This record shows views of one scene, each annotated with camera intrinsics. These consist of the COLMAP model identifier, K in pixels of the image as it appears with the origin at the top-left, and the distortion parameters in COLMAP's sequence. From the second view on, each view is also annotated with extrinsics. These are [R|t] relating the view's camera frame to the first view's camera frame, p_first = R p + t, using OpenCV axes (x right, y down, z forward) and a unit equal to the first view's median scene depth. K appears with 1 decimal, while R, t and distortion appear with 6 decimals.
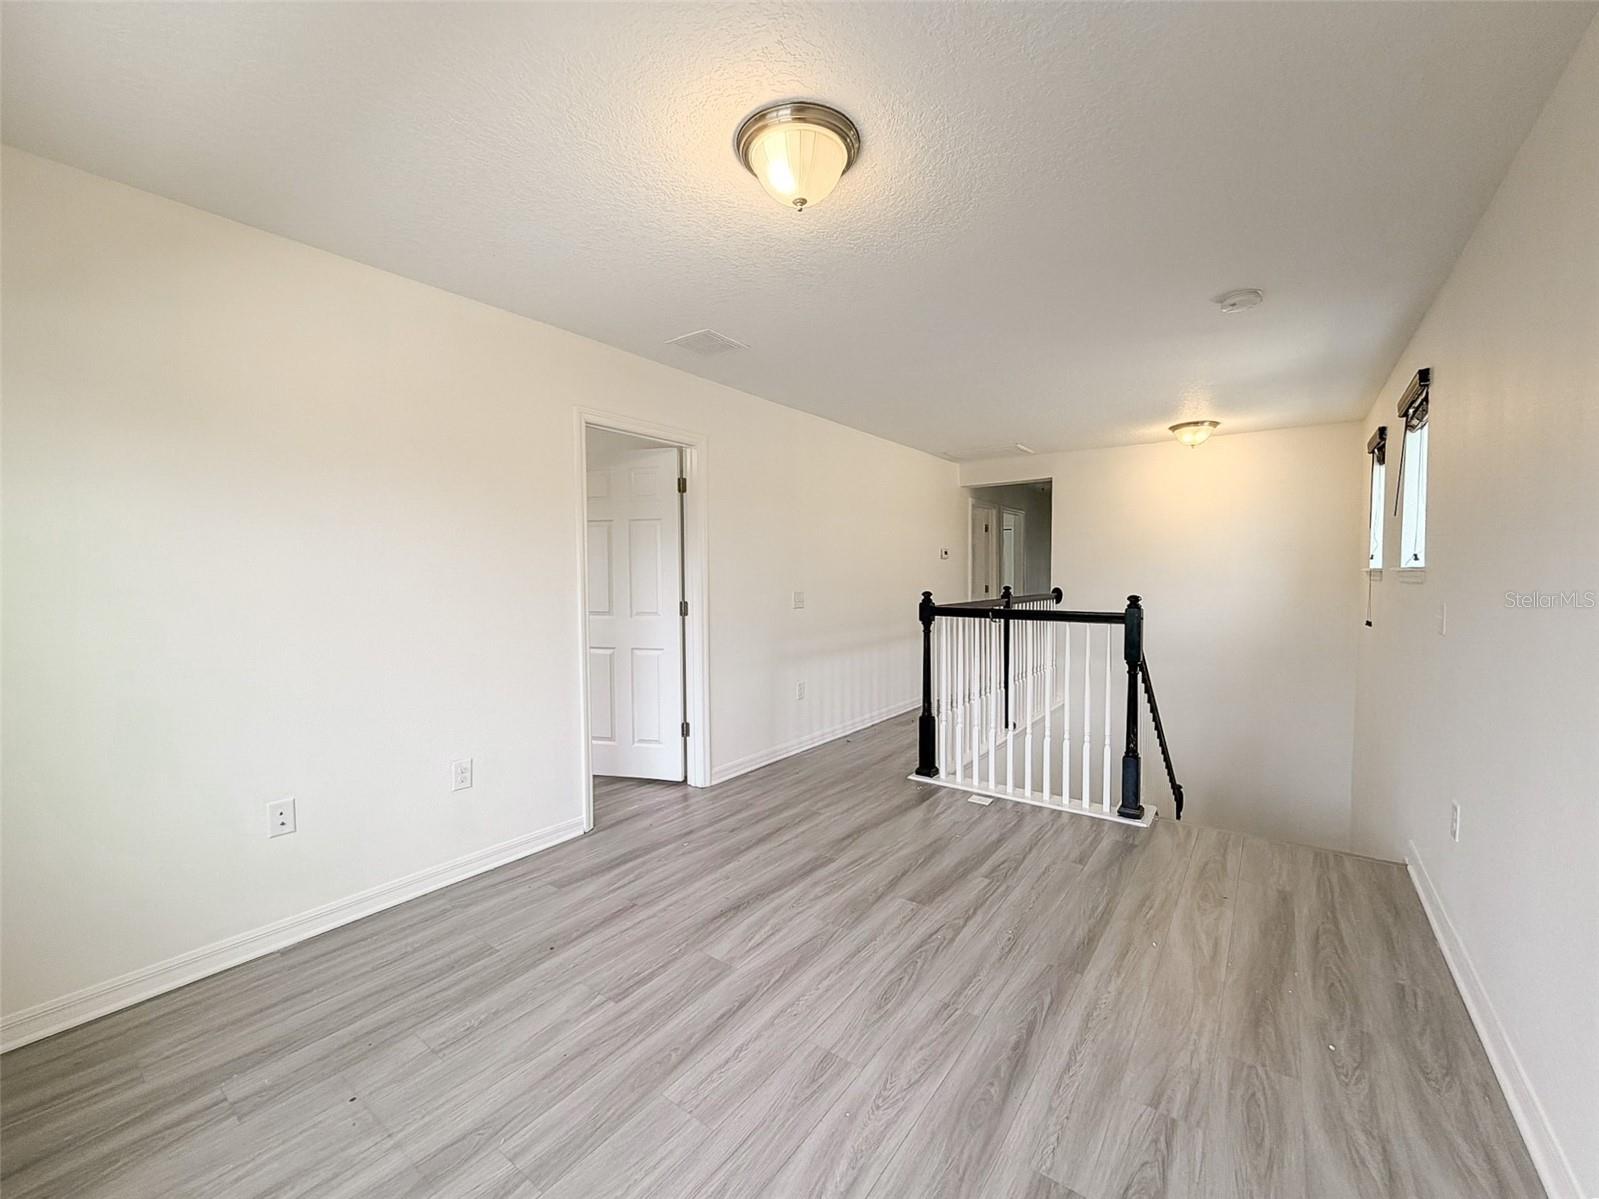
lens RADIAL K [[643.5, 0, 799.5], [0, 643.5, 599.5], [0, 0, 1]] dist [-0.001875, -0.000024]
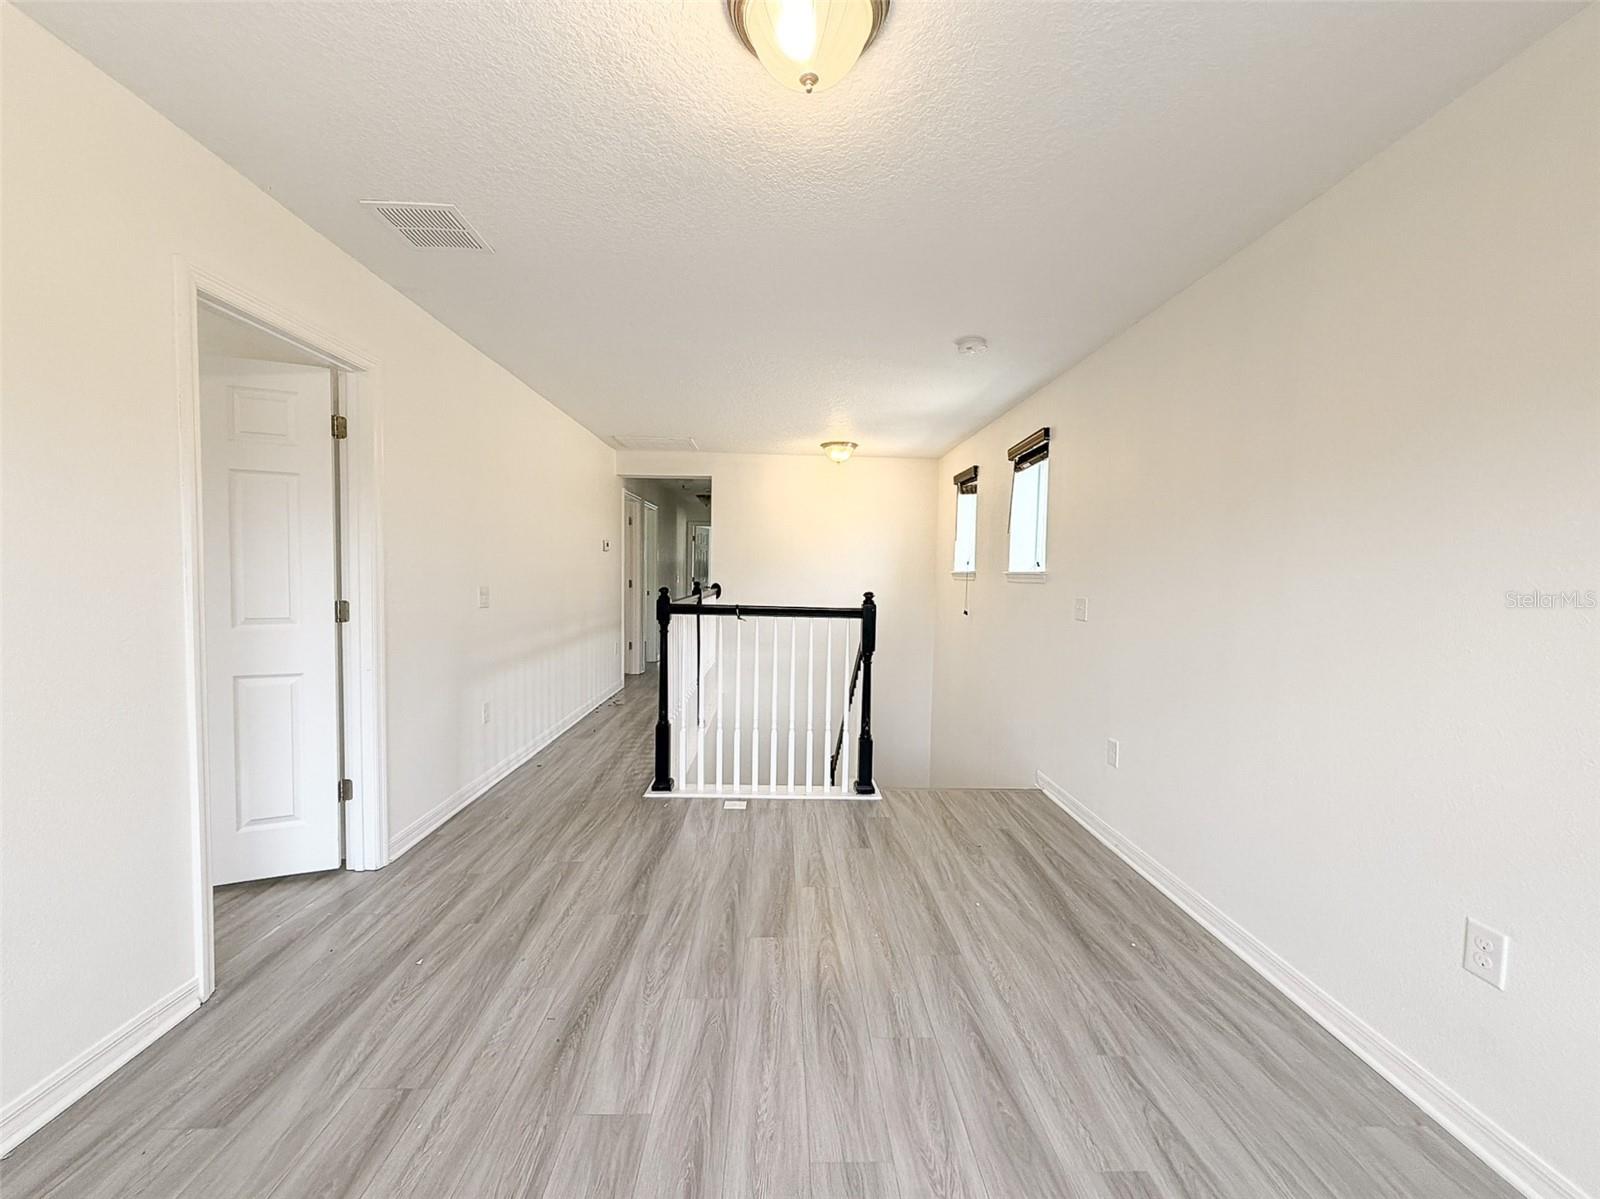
lens RADIAL K [[638.7, 0, 797.7], [0, 638.7, 599.8], [0, 0, 1]] dist [-0.000432, -0.000080]
pose [[0.787604, -0.007939, 0.616131, -0.281739], [0.001639, 0.999940, 0.010789, -0.005806], [-0.616180, -0.007487, 0.787570, 0.238428]]
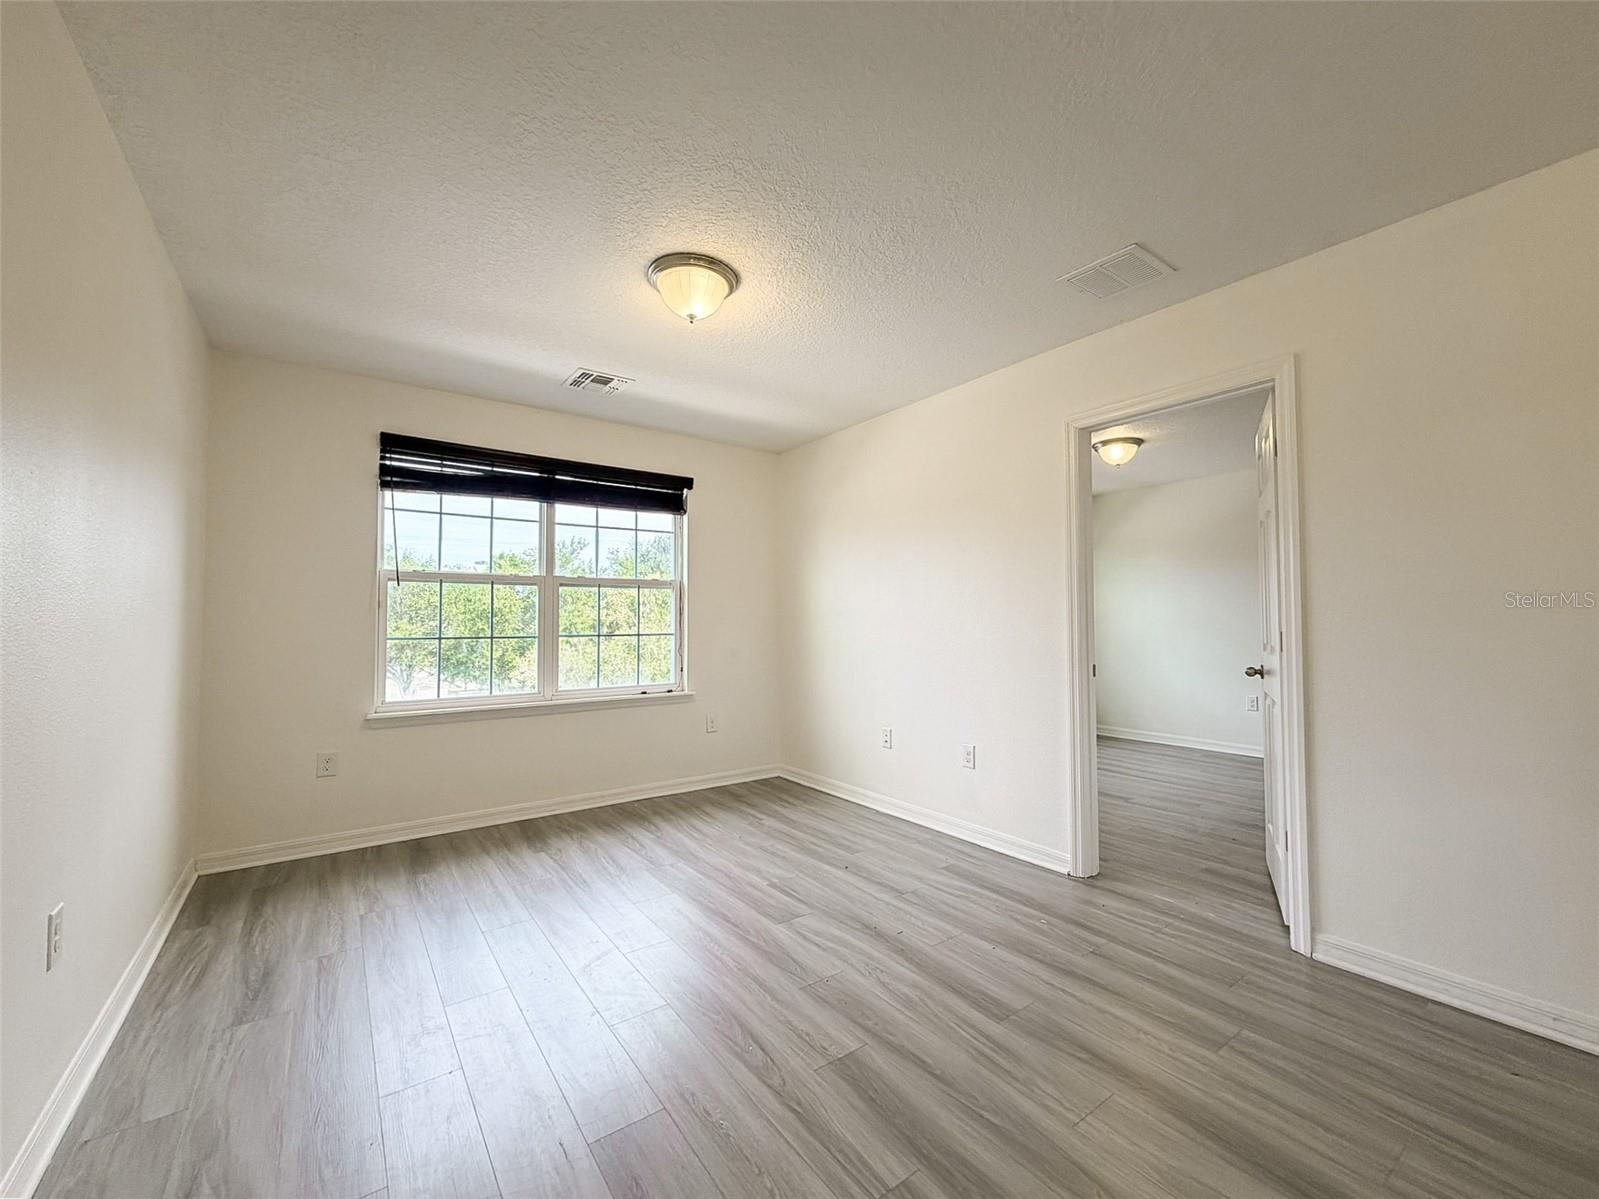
lens RADIAL K [[656.9, 0, 799.5], [0, 656.9, 599.5], [0, 0, 1]] dist [0.000221, -0.000419]
pose [[-0.305207, -0.027889, -0.951878, 0.730897], [-0.035438, 0.999211, -0.017913, 0.002615], [0.951626, 0.028266, -0.305955, 0.974068]]
